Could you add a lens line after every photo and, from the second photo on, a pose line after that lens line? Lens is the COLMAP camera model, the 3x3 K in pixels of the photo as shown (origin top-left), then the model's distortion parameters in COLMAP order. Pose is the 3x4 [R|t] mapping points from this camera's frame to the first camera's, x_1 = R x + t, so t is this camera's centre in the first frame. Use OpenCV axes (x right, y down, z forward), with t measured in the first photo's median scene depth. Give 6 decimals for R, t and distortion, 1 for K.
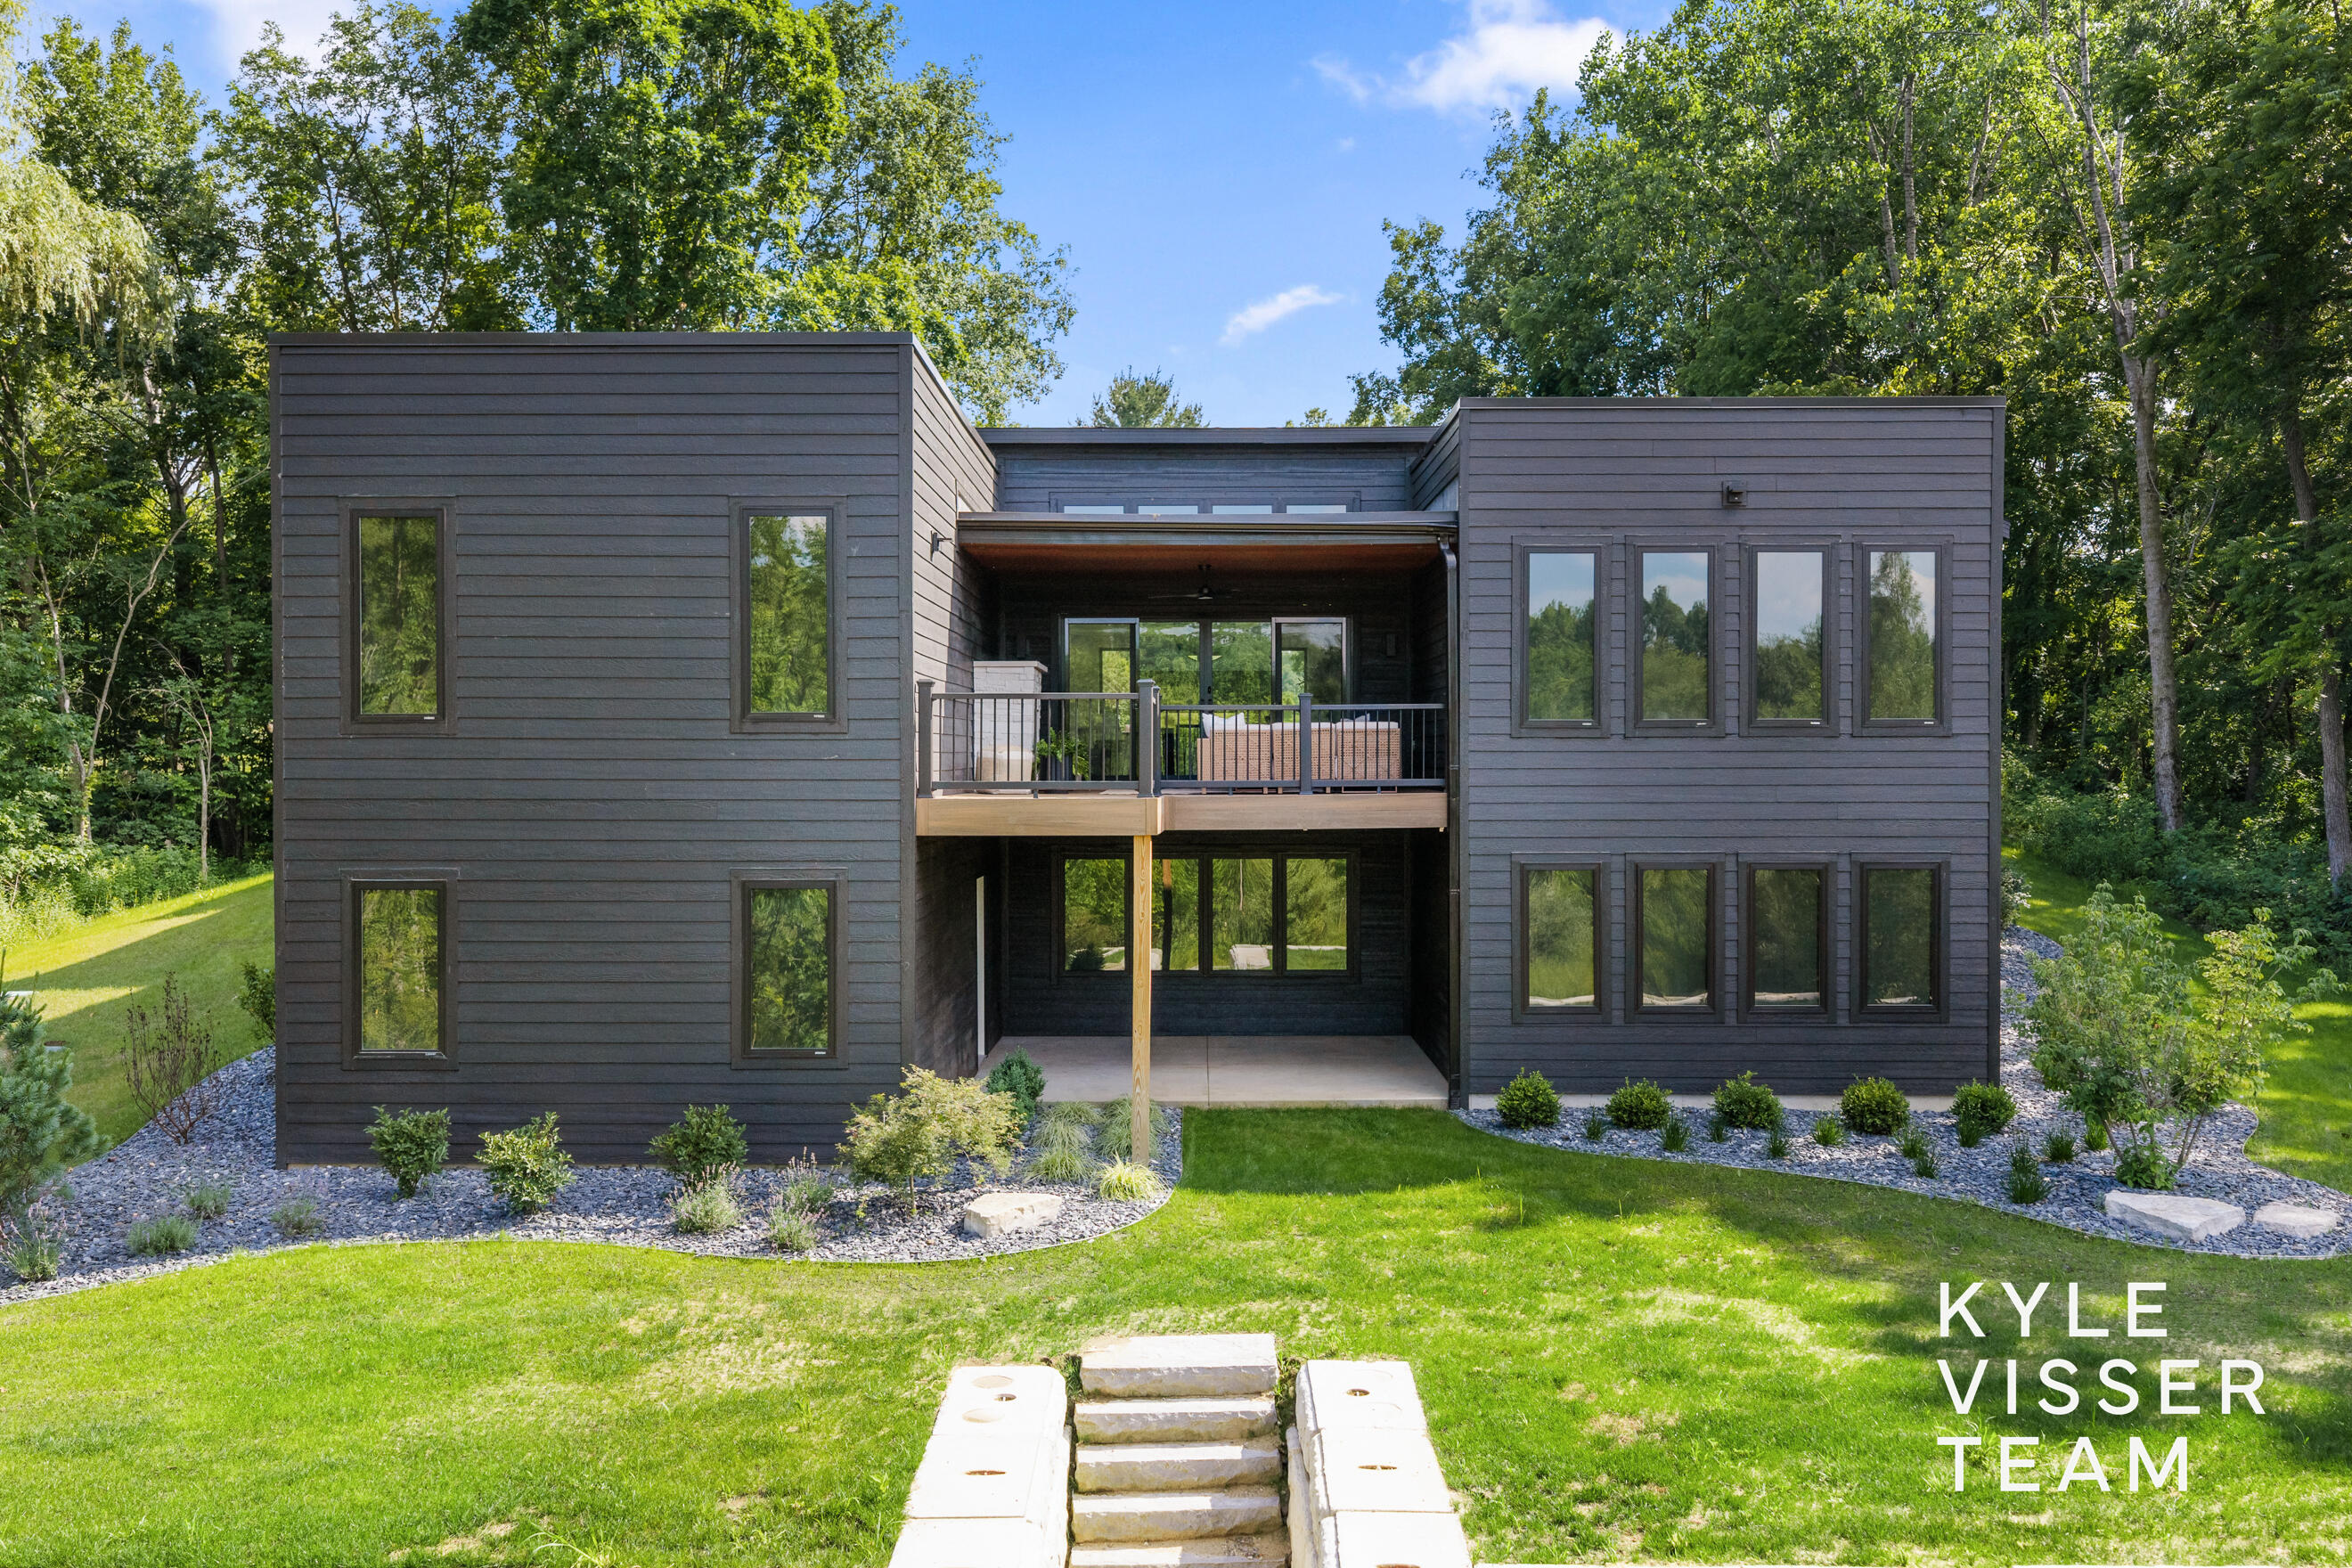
lens RADIAL K [[1961.3, 0, 1176.0], [0, 1961.3, 784.0], [0, 0, 1]] dist [0.032149, -0.064299]
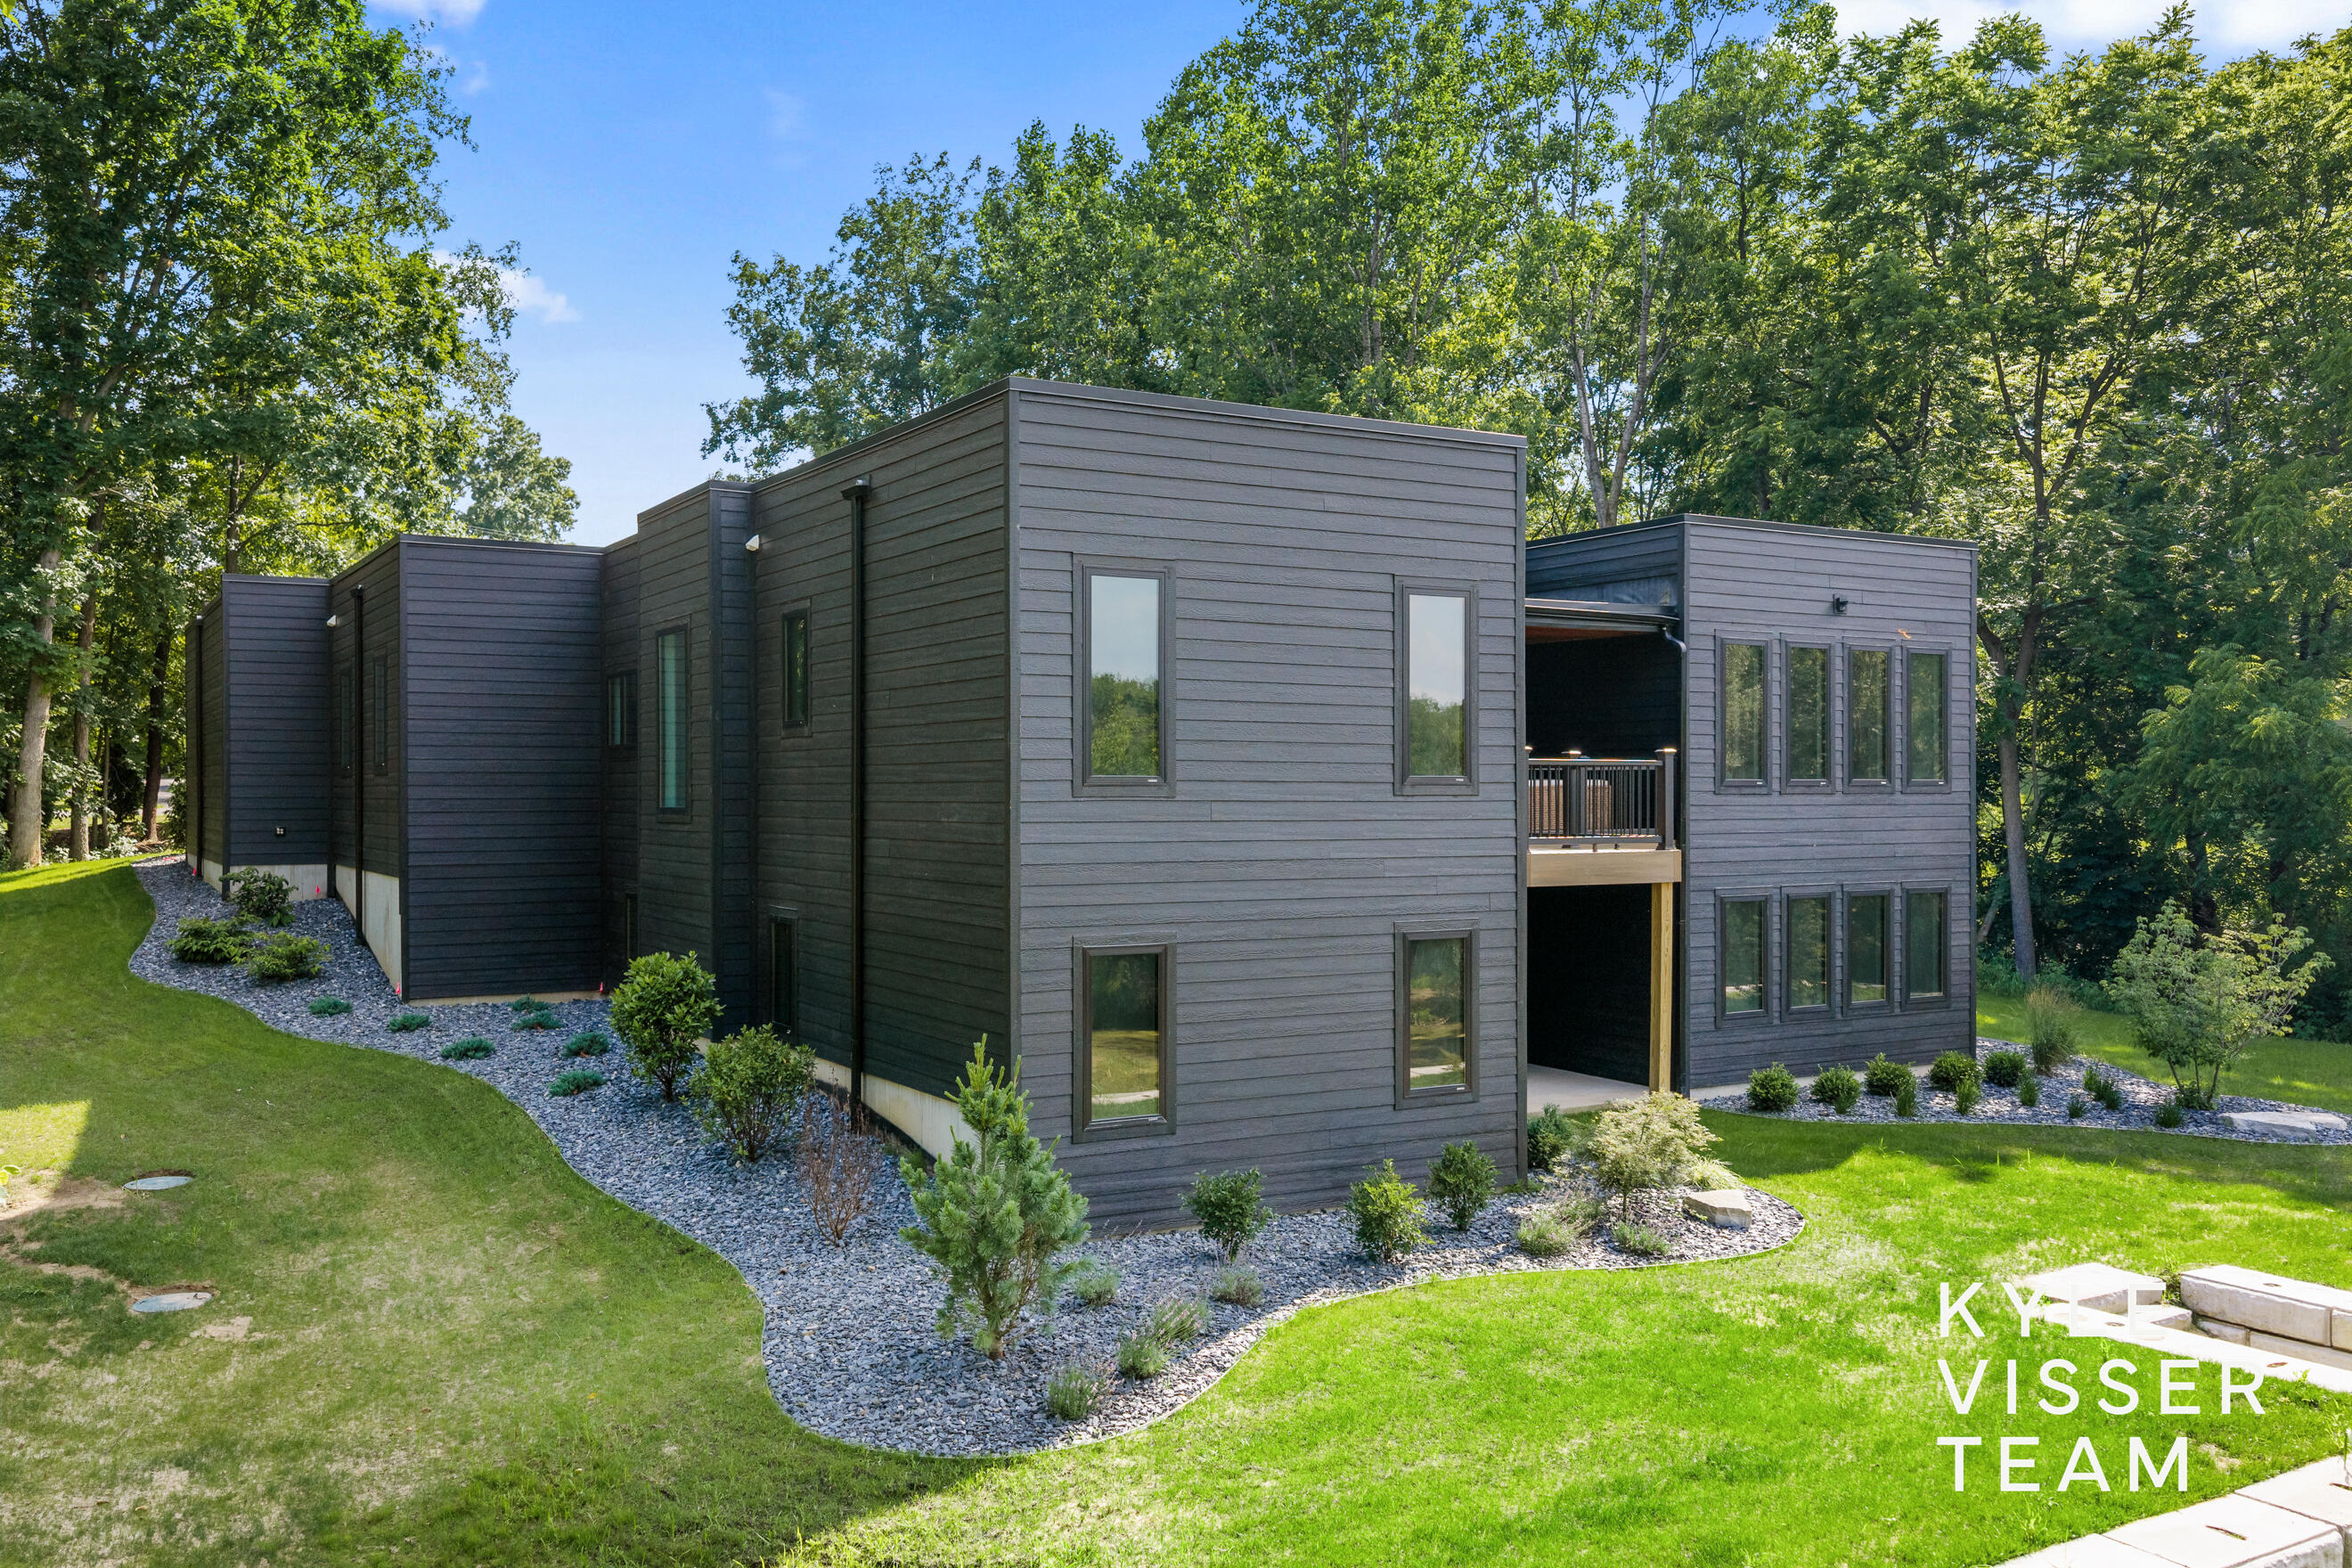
lens RADIAL K [[1961.3, 0, 1176.0], [0, 1961.3, 784.0], [0, 0, 1]] dist [0.032149, -0.064299]
pose [[0.858040, 0.002501, 0.513577, -0.865131], [0.003894, 0.999928, -0.011375, -0.020021], [-0.513568, 0.011760, 0.857968, 0.140818]]
